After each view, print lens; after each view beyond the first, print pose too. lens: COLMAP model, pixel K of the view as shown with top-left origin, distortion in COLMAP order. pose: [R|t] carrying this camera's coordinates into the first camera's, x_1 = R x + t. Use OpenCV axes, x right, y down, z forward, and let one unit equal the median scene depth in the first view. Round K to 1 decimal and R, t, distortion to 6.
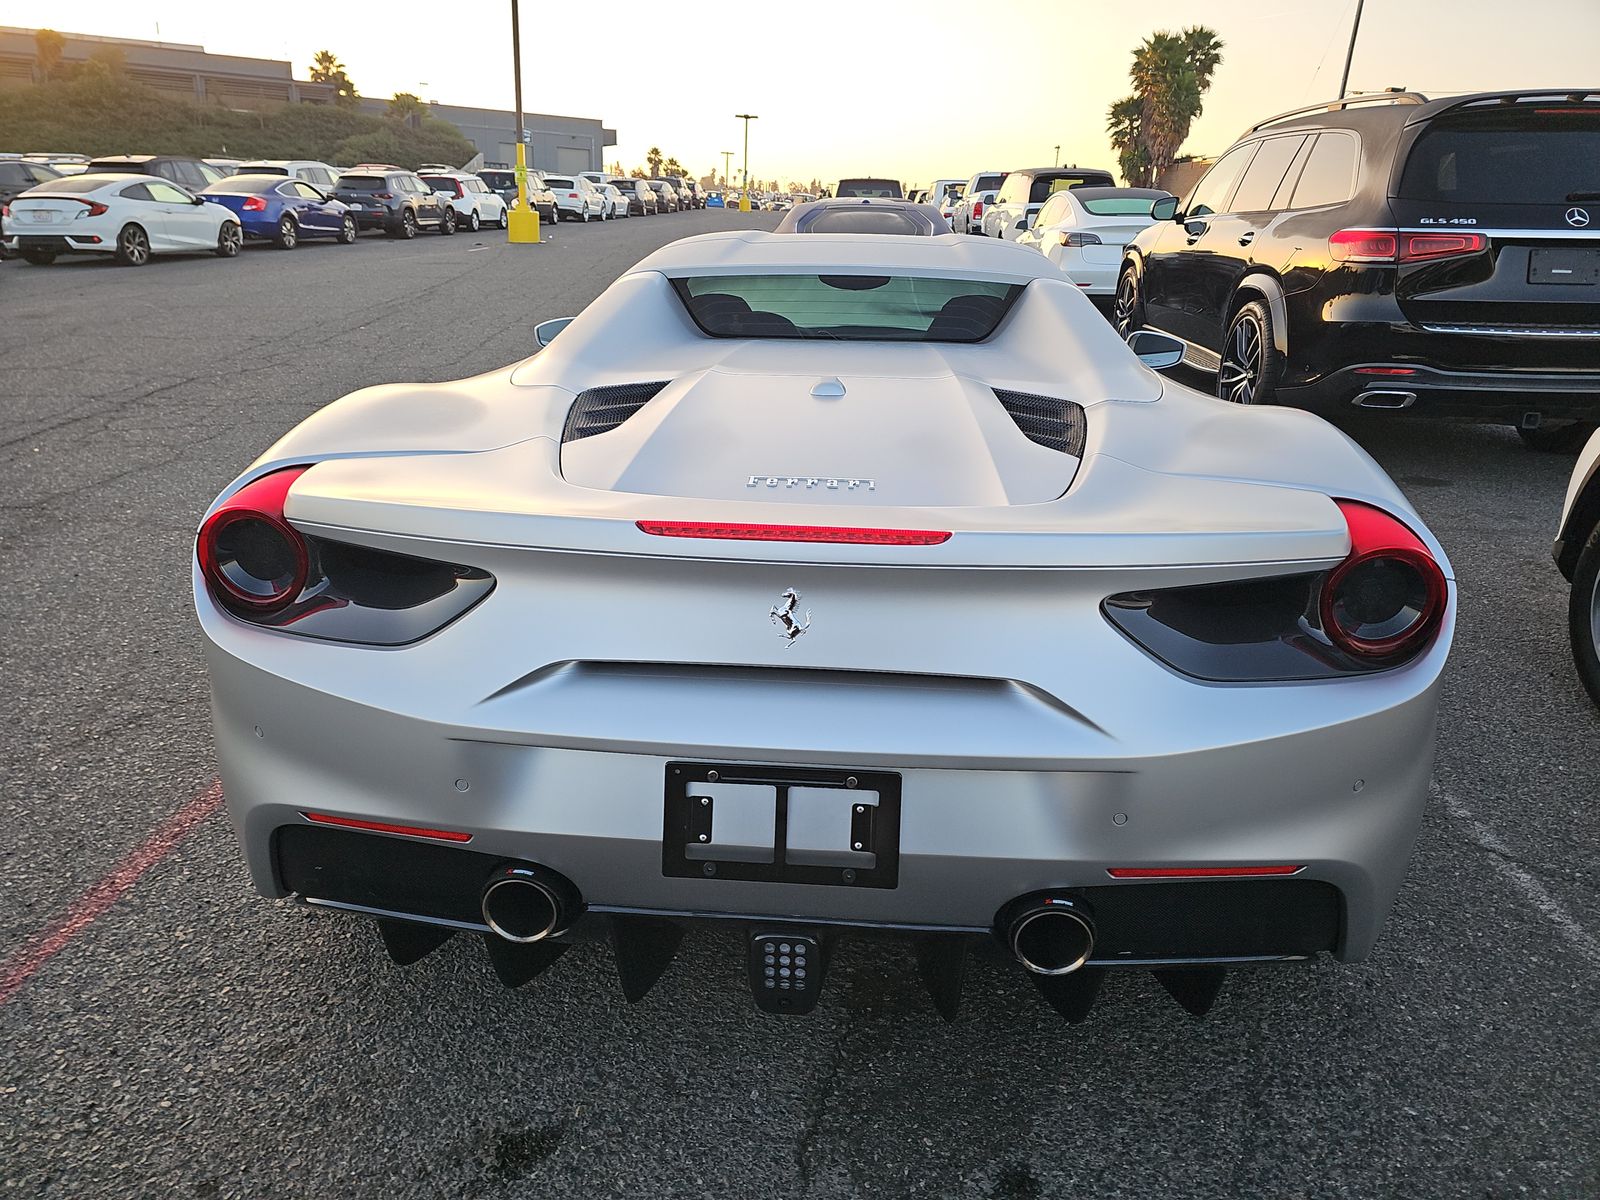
lens RADIAL K [[1064.5, 0, 796.7], [0, 1064.5, 592.7], [0, 0, 1]] dist [0.051040, -0.052090]
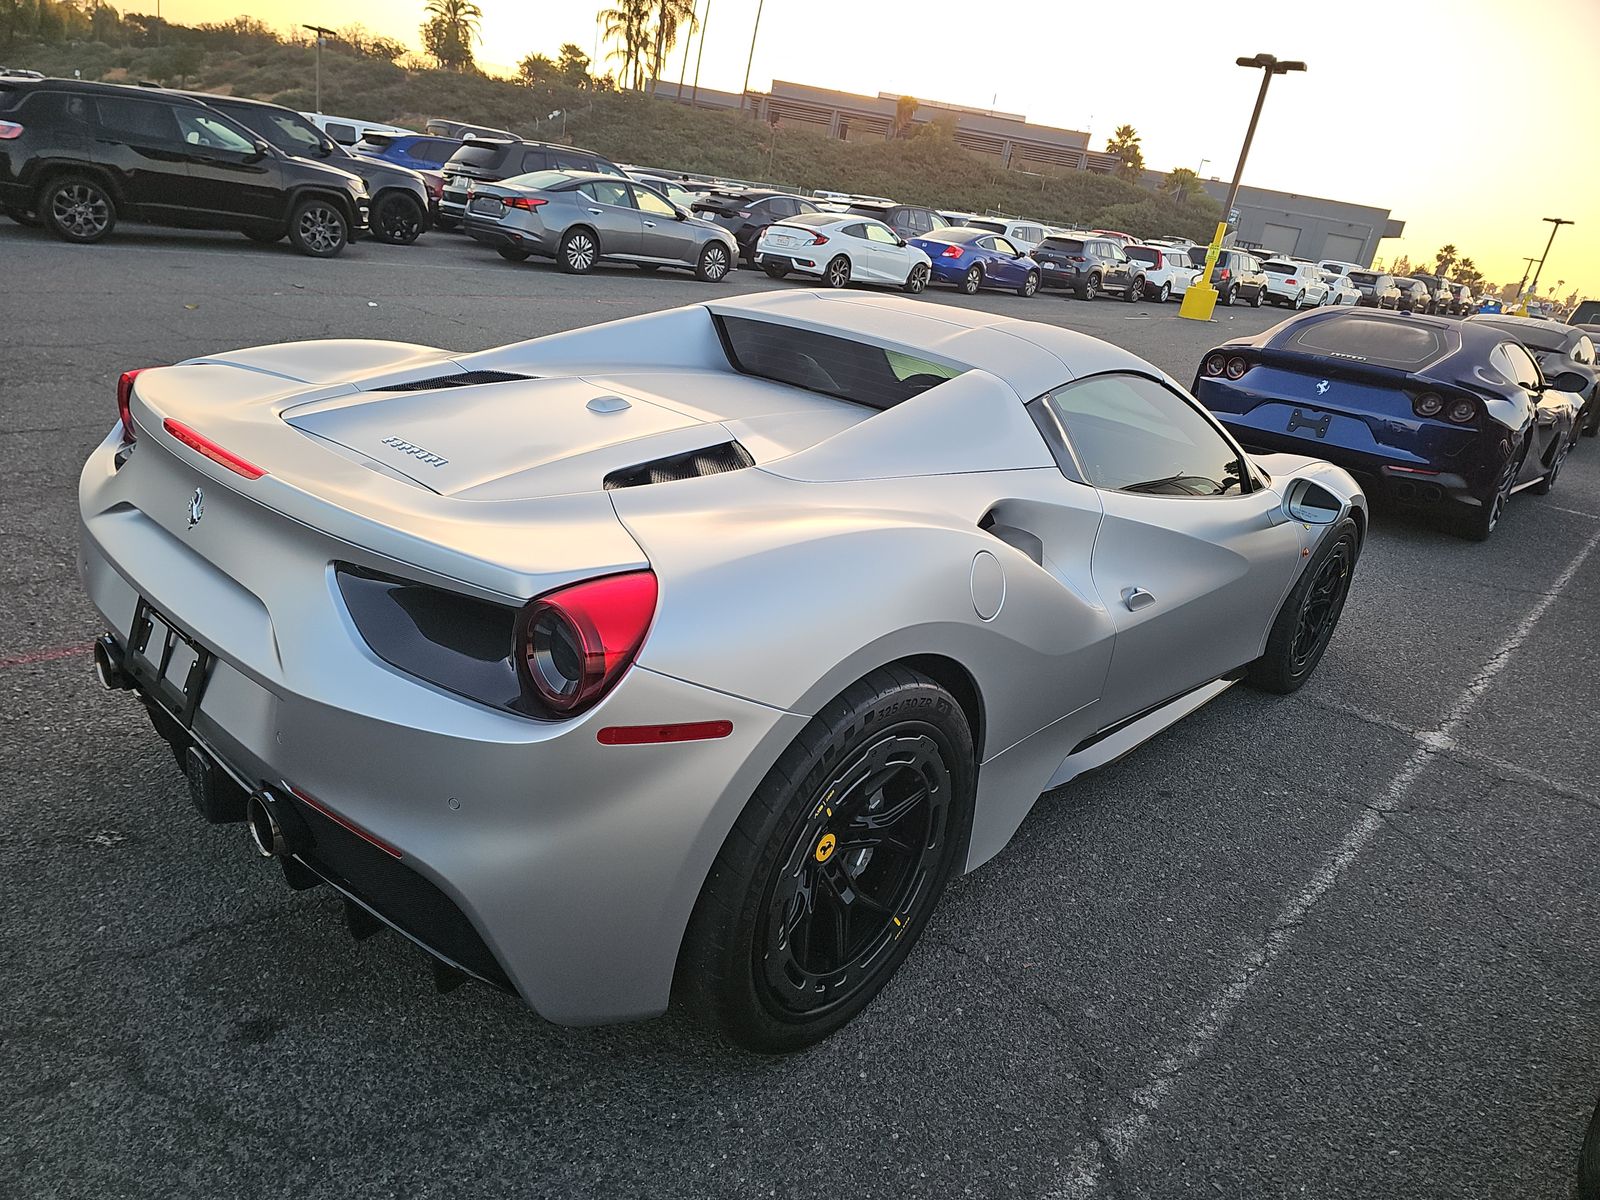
lens RADIAL K [[1064.5, 0, 796.7], [0, 1064.5, 592.7], [0, 0, 1]] dist [0.051040, -0.052090]
pose [[0.780332, 0.290835, -0.553622, 0.040605], [-0.322694, 0.945575, 0.041902, -0.005399], [0.535678, 0.145953, 0.831713, 0.008186]]
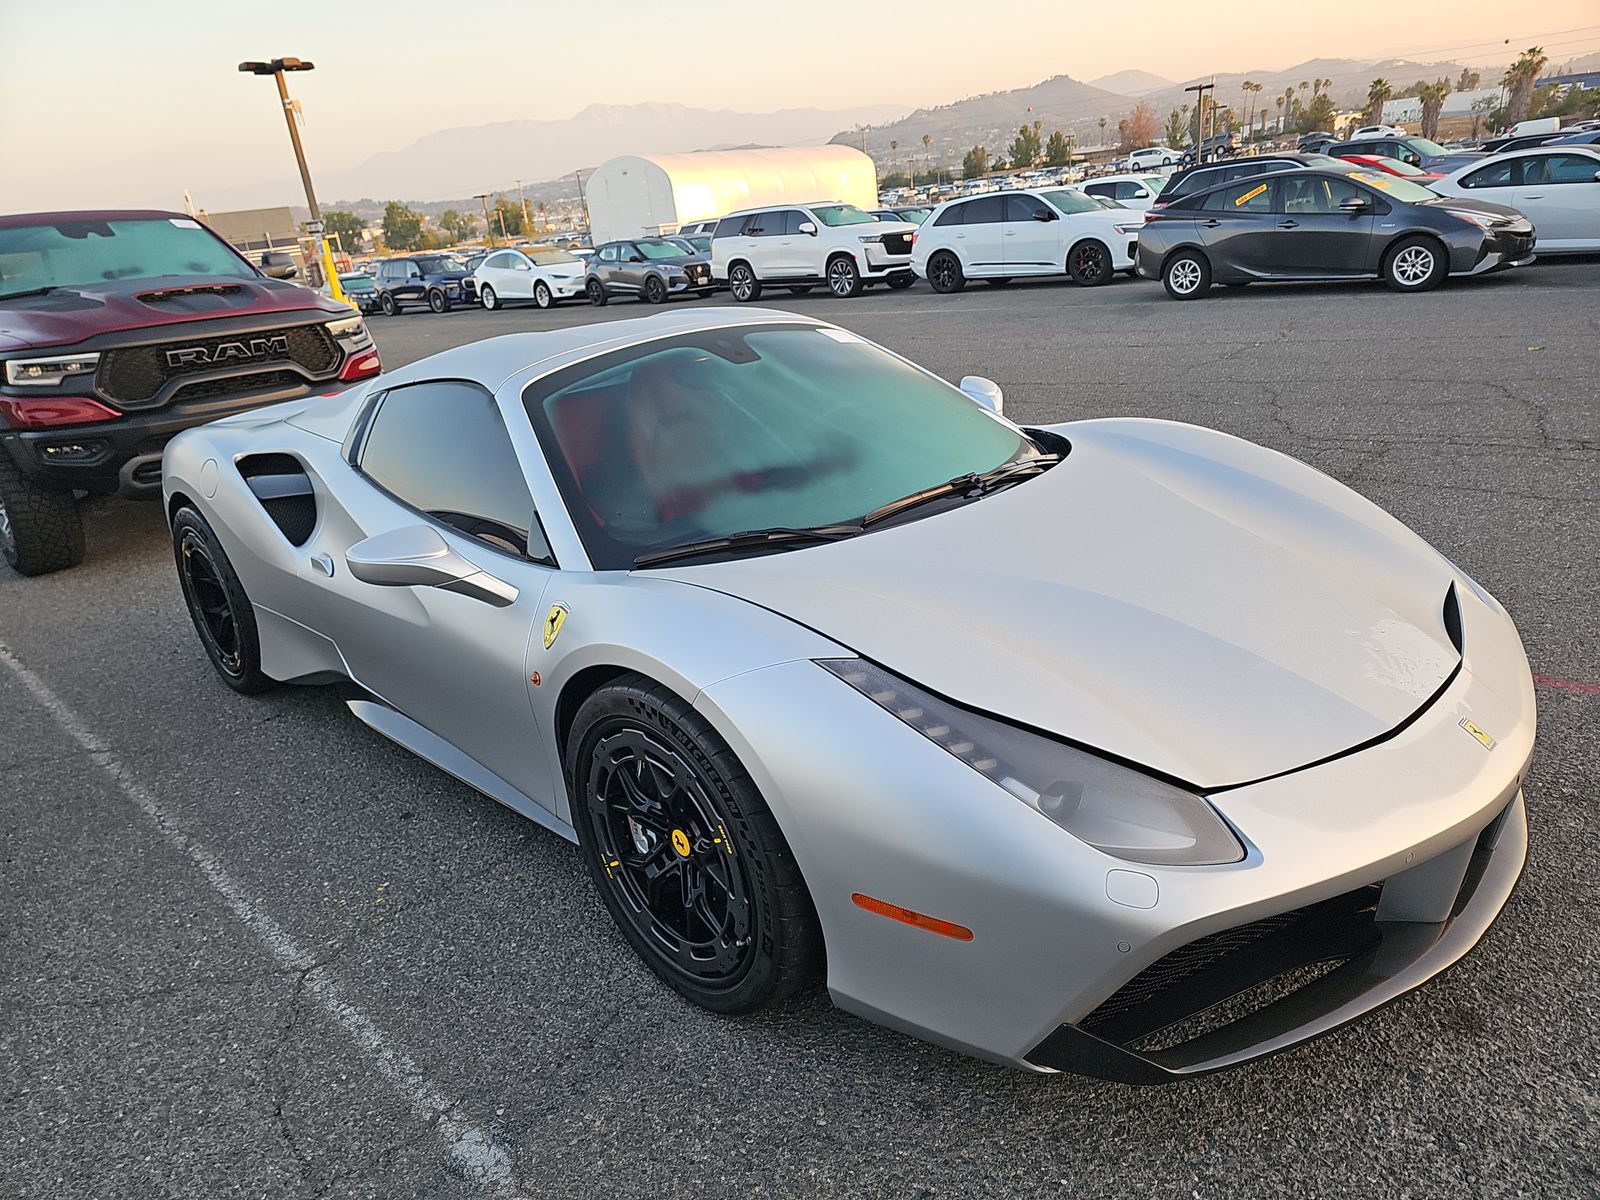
lens RADIAL K [[1064.5, 0, 796.7], [0, 1064.5, 592.7], [0, 0, 1]] dist [0.051040, -0.052090]
pose [[-0.665677, 0.275570, -0.693495, 0.086745], [-0.198154, 0.830683, 0.520289, -0.201326], [0.719451, 0.483763, -0.498361, 0.542423]]
